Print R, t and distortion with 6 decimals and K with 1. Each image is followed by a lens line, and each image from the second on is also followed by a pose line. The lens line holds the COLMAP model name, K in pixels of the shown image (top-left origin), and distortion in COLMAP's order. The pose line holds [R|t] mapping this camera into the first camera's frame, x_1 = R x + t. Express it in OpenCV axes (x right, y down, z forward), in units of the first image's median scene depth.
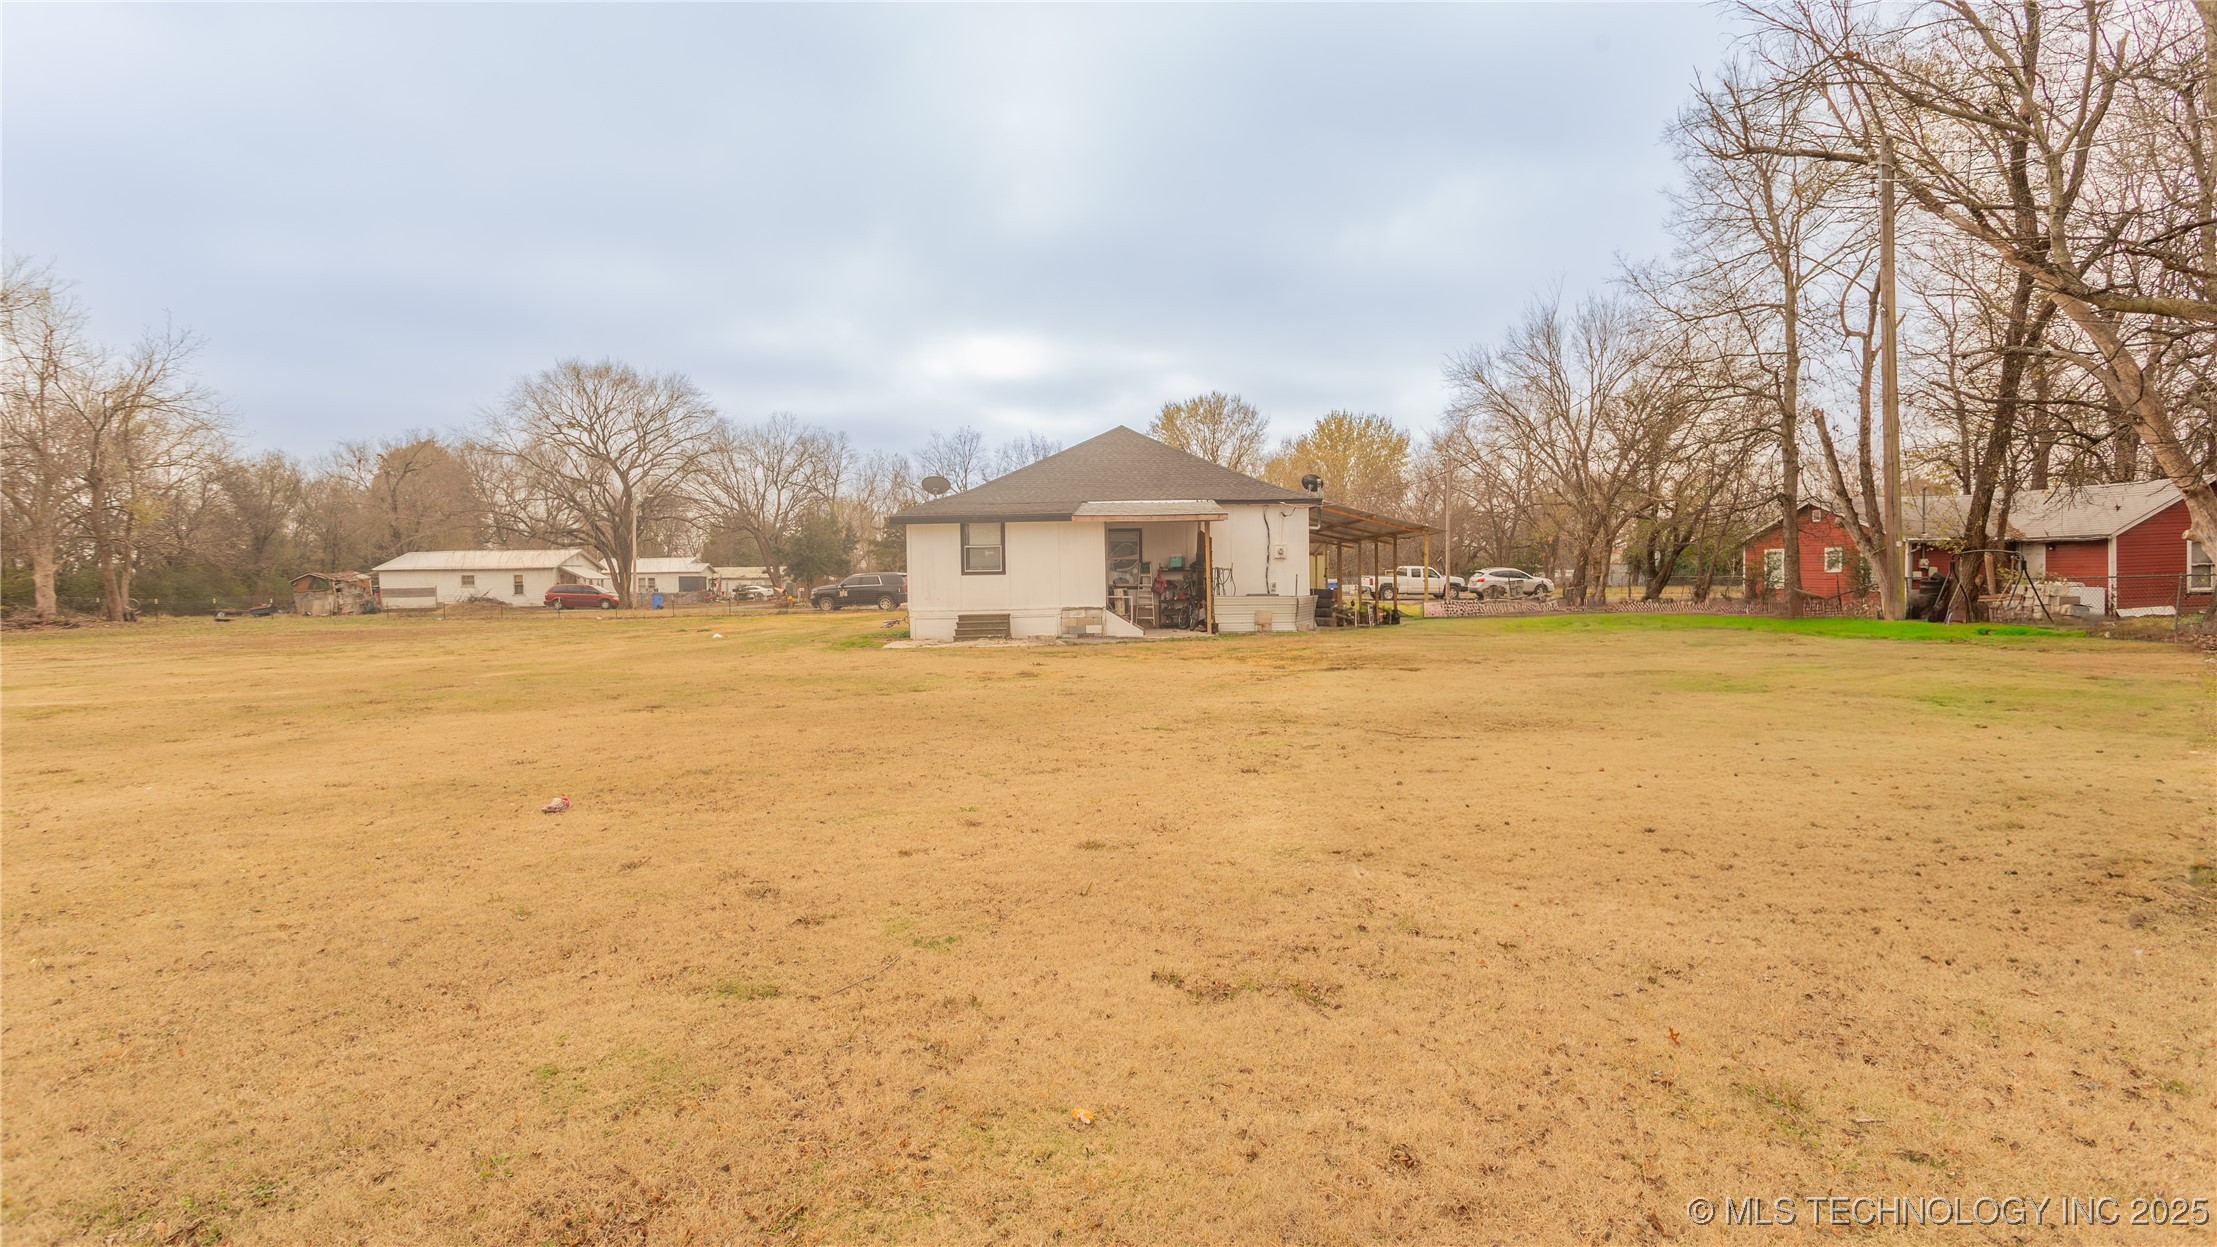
lens RADIAL K [[1065.2, 0, 1114.8], [0, 1065.2, 616.1], [0, 0, 1]] dist [0.001492, 0.000158]
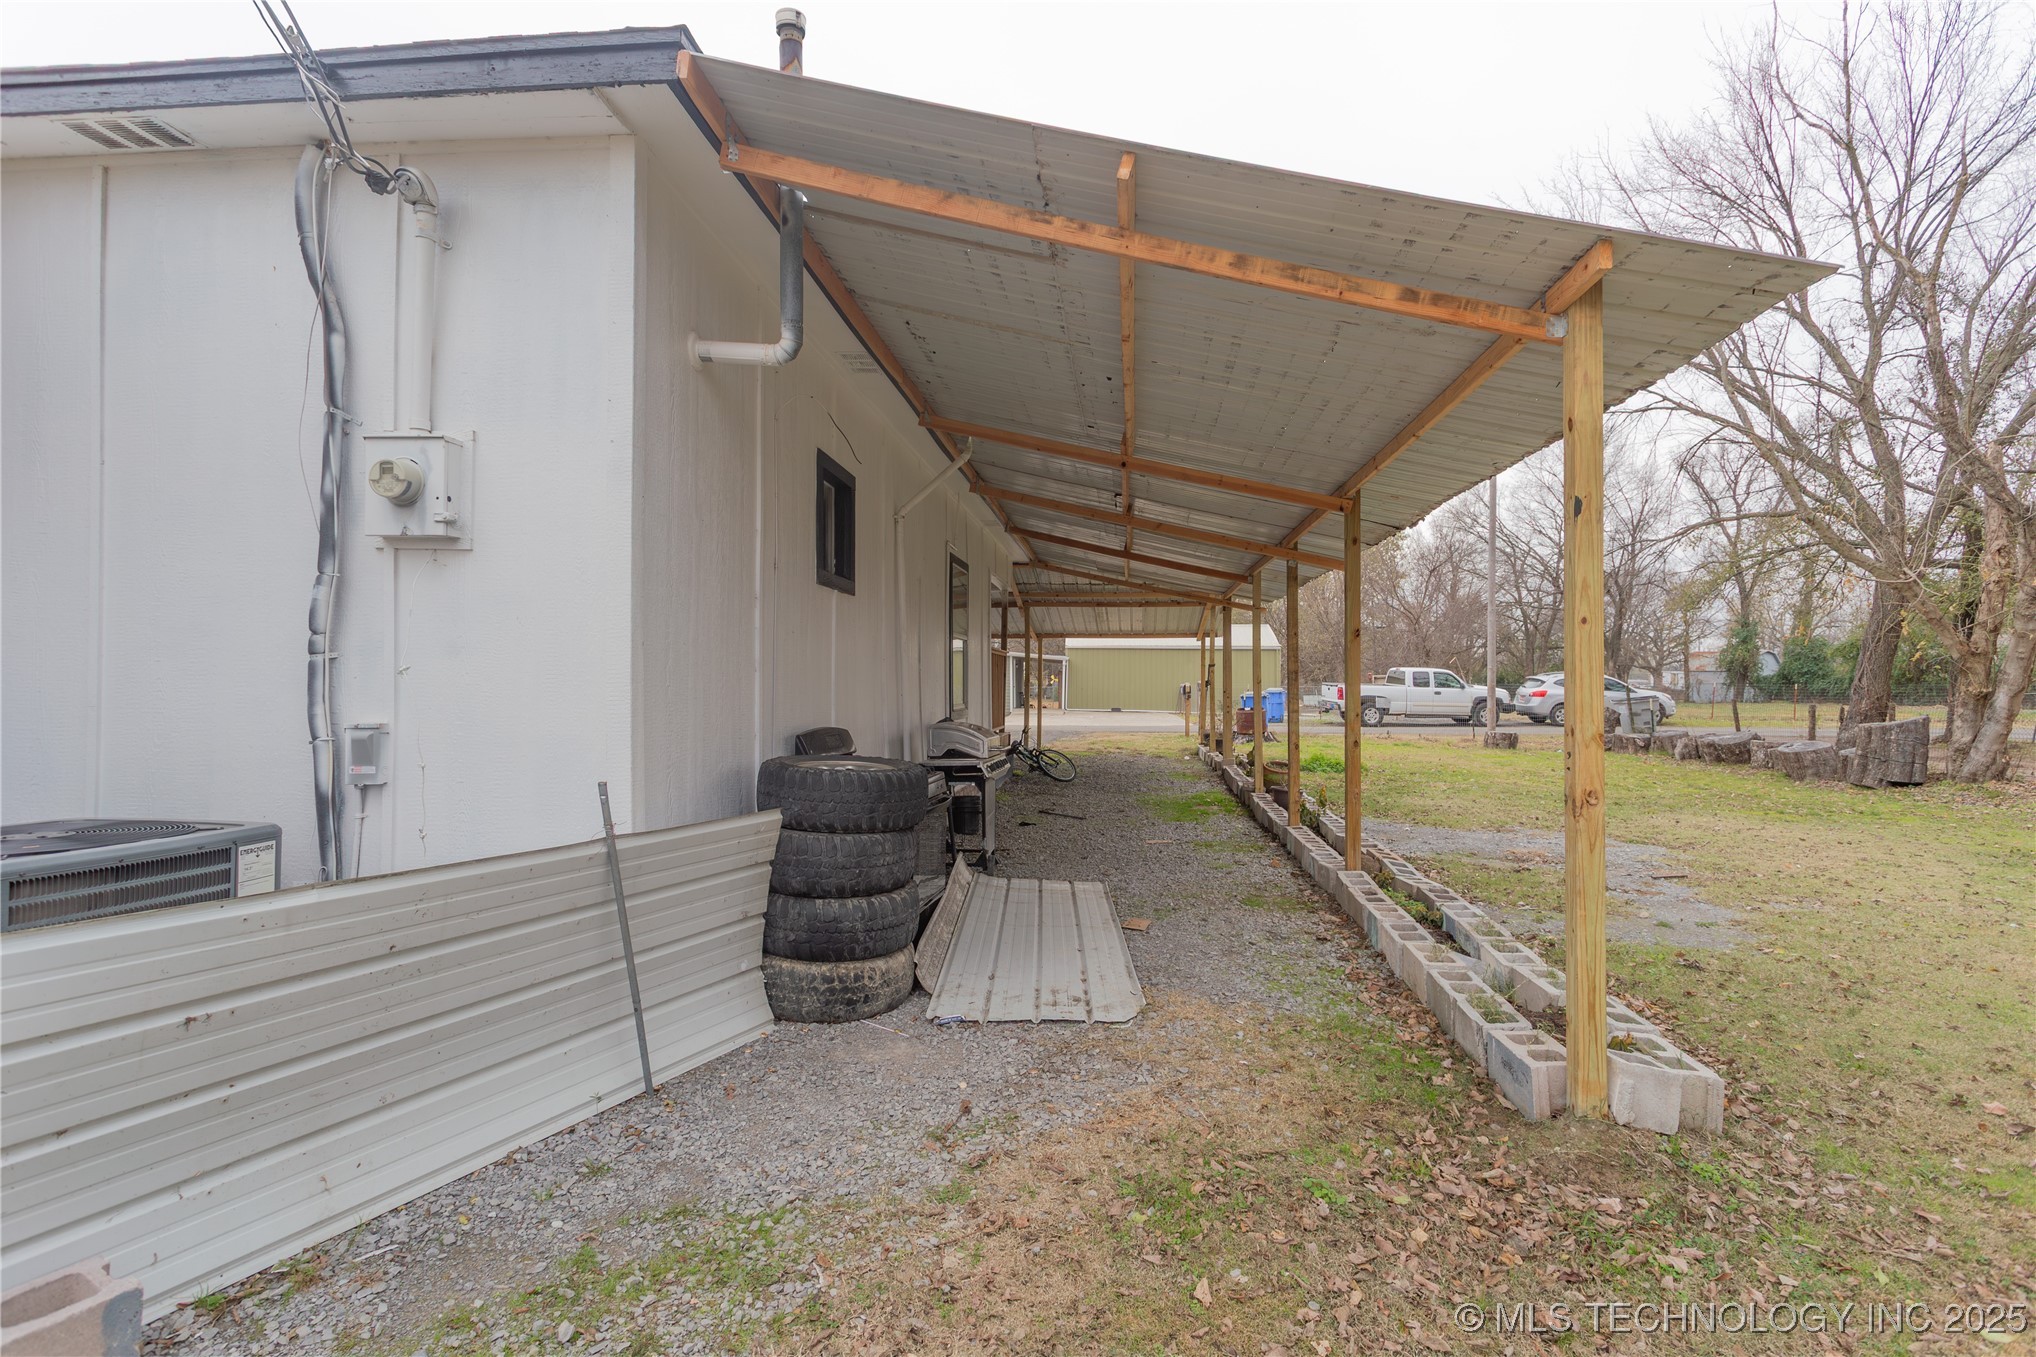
lens RADIAL K [[1004.2, 0, 1012.5], [0, 1004.2, 686.3], [0, 0, 1]] dist [0.017415, 0.000032]
pose [[0.994776, 0.013157, -0.101226, 0.240599], [-0.016277, 0.999416, -0.030052, -0.033778], [0.100772, 0.031542, 0.994409, 0.884621]]
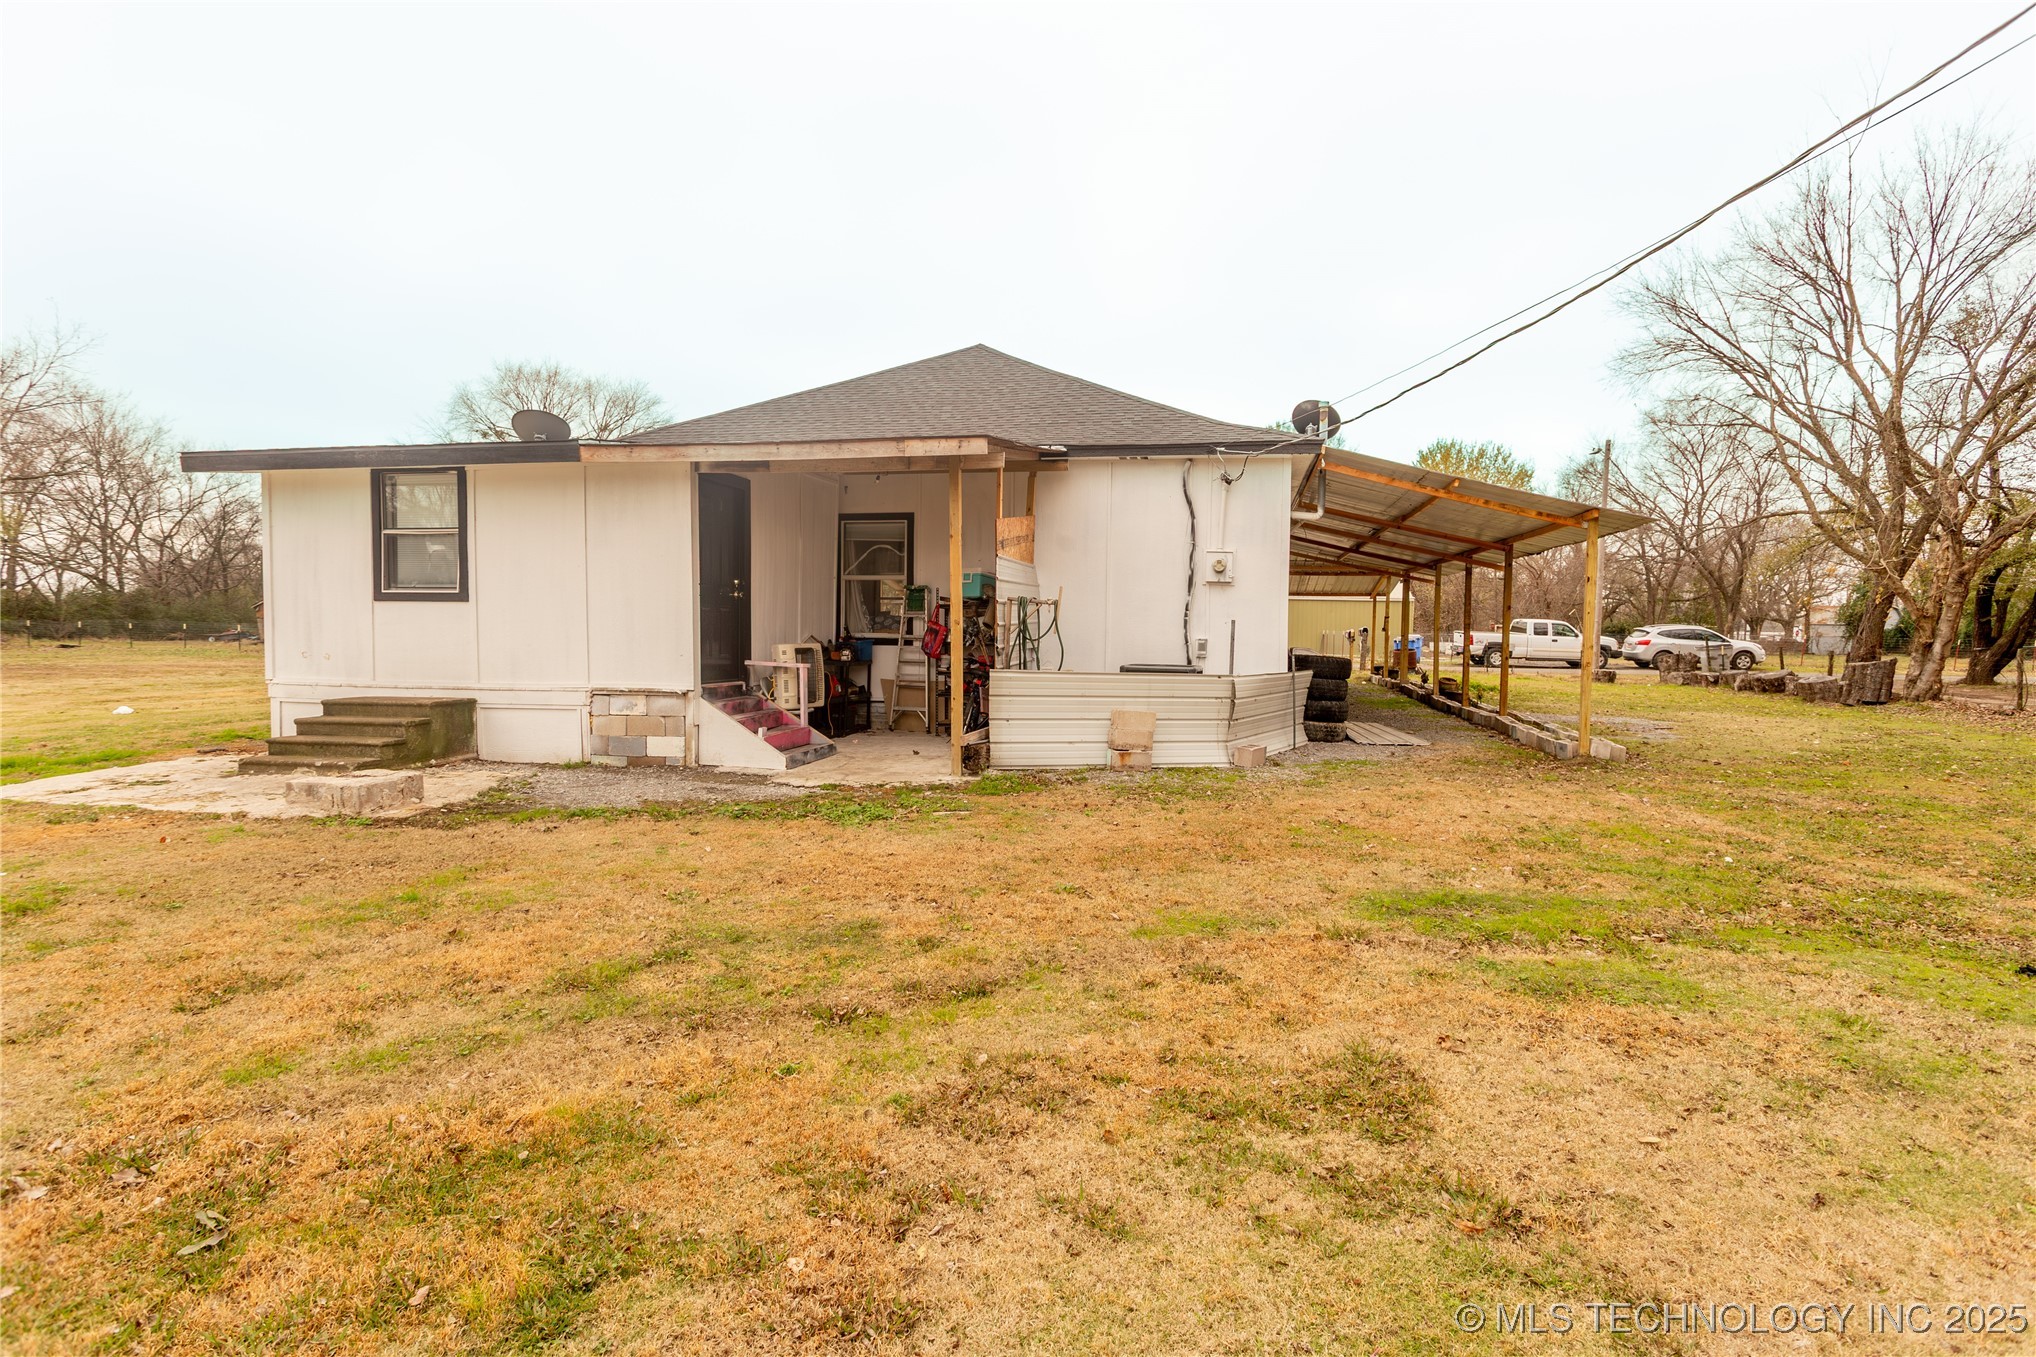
lens RADIAL K [[1004.2, 0, 1015.3], [0, 1004.2, 677.3], [0, 0, 1]] dist [0.017415, 0.000032]
pose [[0.980381, 0.035537, -0.193884, 0.154791], [-0.032438, 0.999291, 0.019134, -0.021479], [0.194426, -0.012469, 0.980838, 0.586387]]
